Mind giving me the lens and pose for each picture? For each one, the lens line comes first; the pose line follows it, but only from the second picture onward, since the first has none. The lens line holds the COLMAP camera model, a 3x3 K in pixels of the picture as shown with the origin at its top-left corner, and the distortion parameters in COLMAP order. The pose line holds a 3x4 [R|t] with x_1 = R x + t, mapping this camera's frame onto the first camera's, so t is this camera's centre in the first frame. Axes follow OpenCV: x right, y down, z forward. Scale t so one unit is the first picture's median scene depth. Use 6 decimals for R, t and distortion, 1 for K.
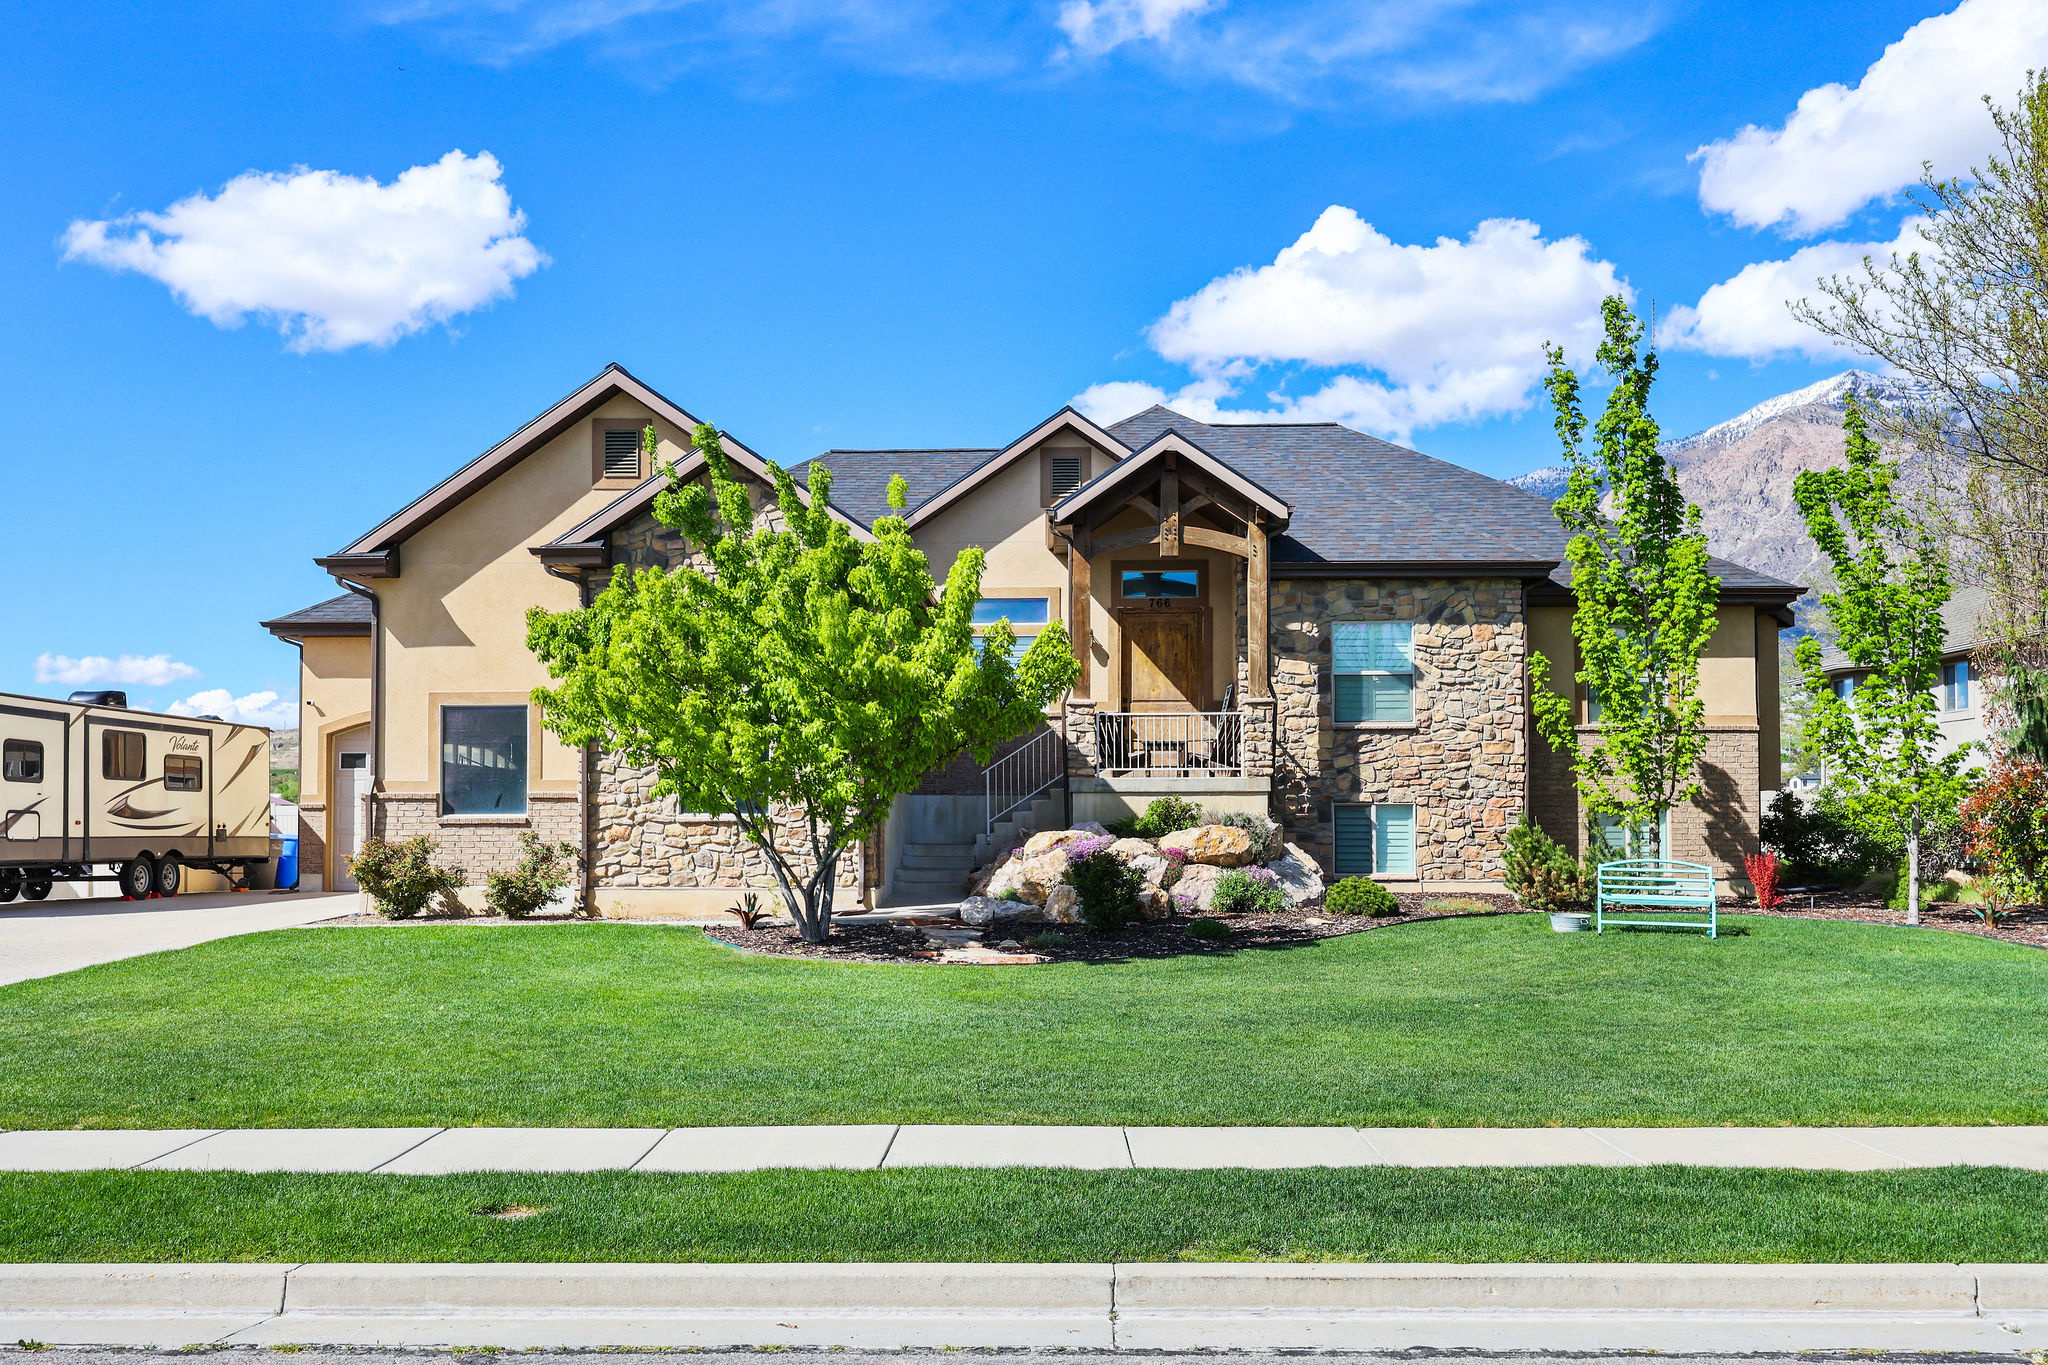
lens RADIAL K [[1686.9, 0, 1024.0], [0, 1686.9, 682.5], [0, 0, 1]] dist [-0.006407, -0.004072]
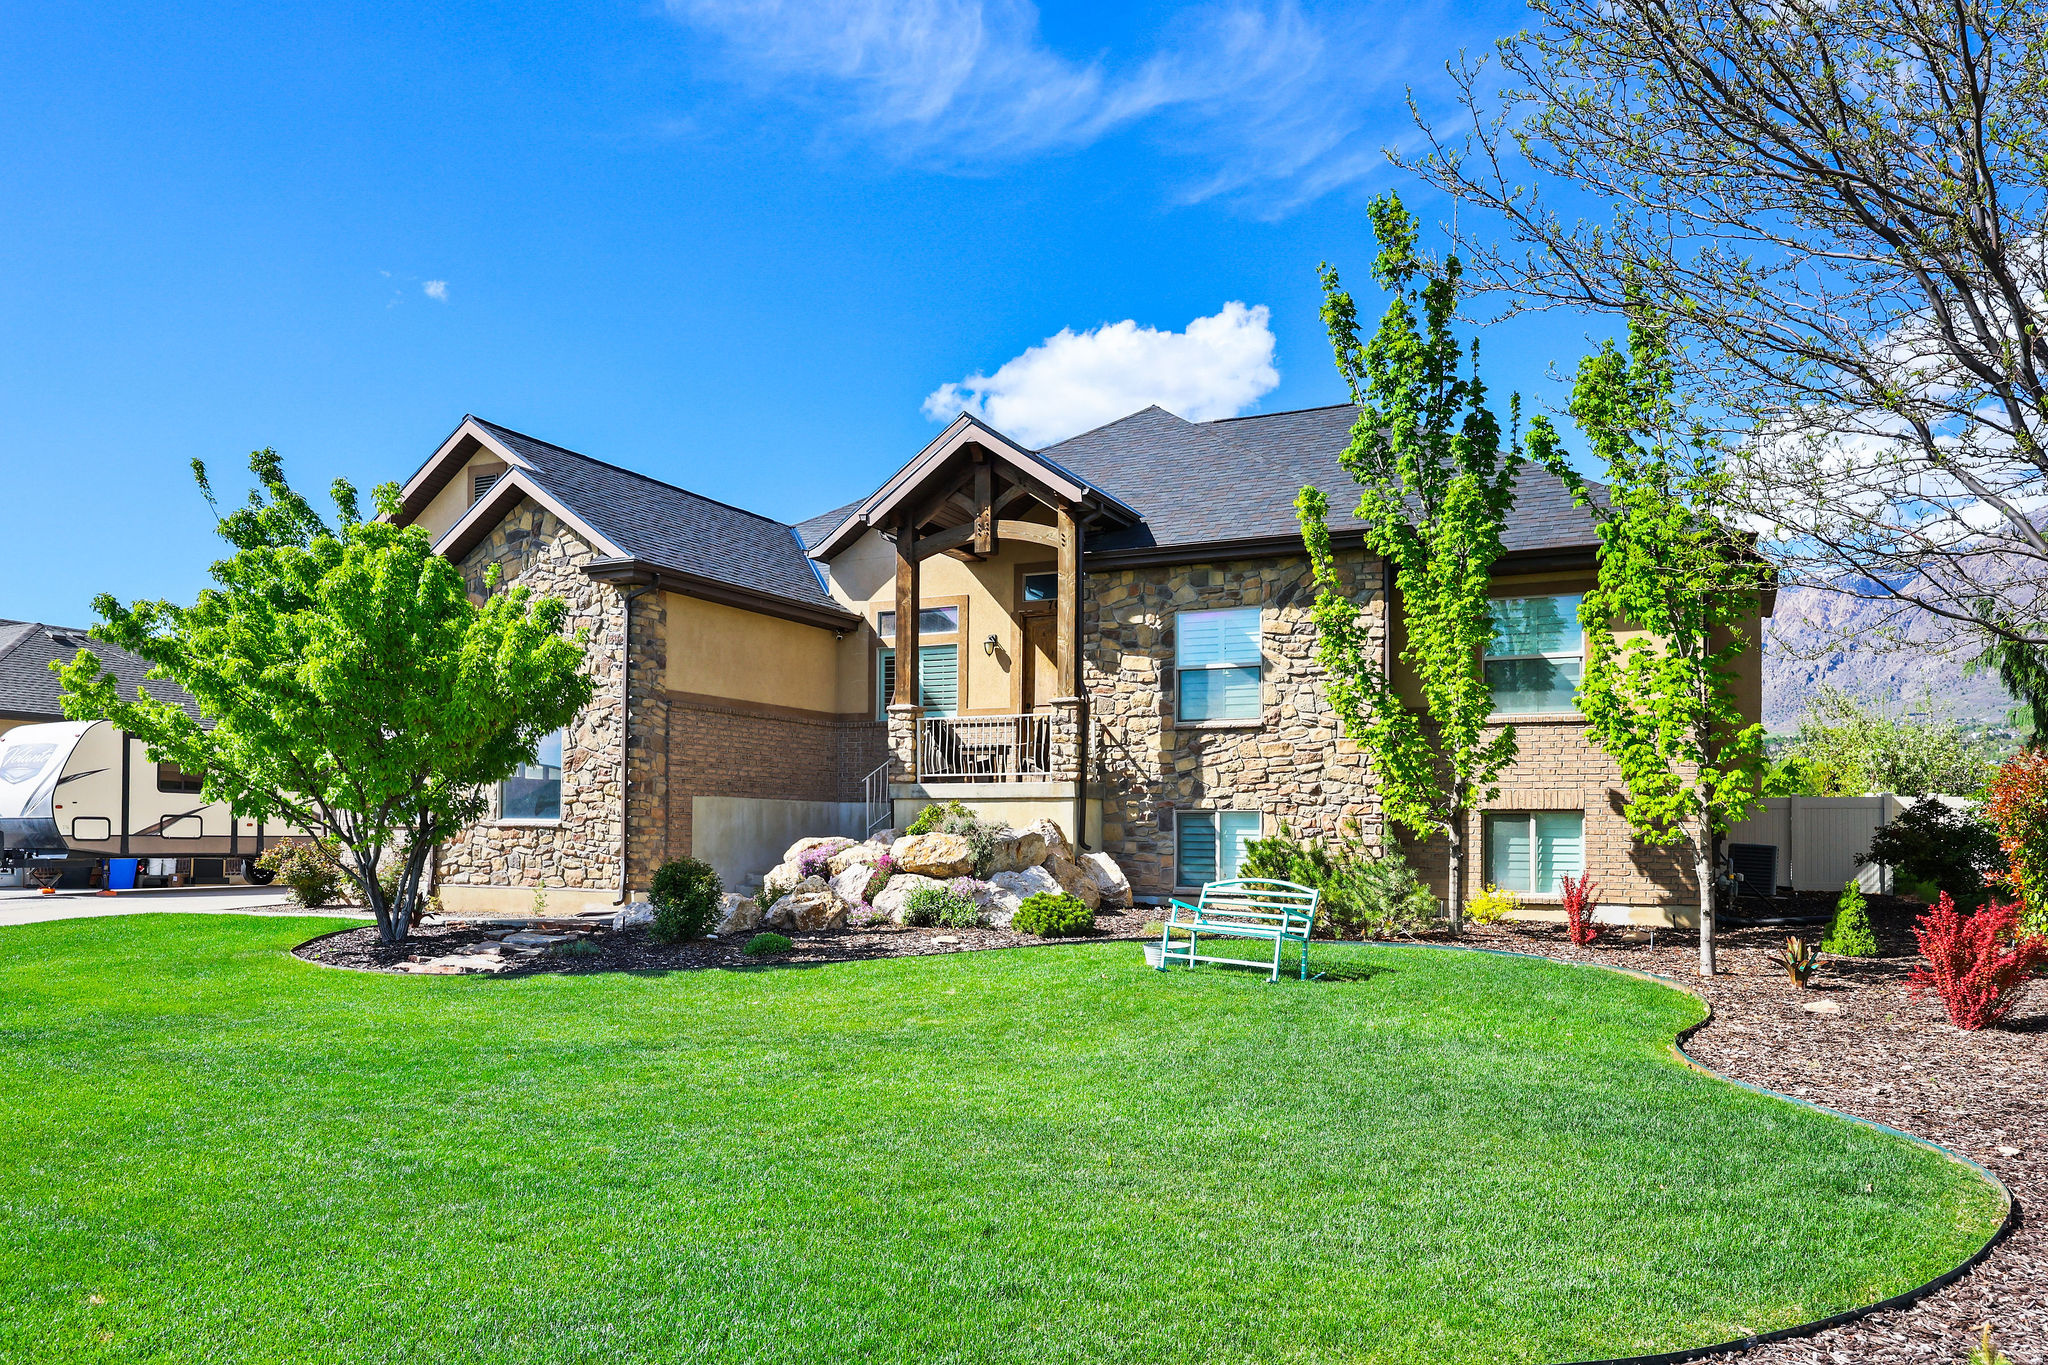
lens RADIAL K [[1416.5, 0, 1023.1], [0, 1416.5, 732.3], [0, 0, 1]] dist [-0.004355, 0.000023]
pose [[0.909398, -0.022256, -0.415331, 0.428217], [0.028100, 0.999573, 0.007963, 0.020934], [0.414977, -0.018912, 0.909635, 0.267268]]
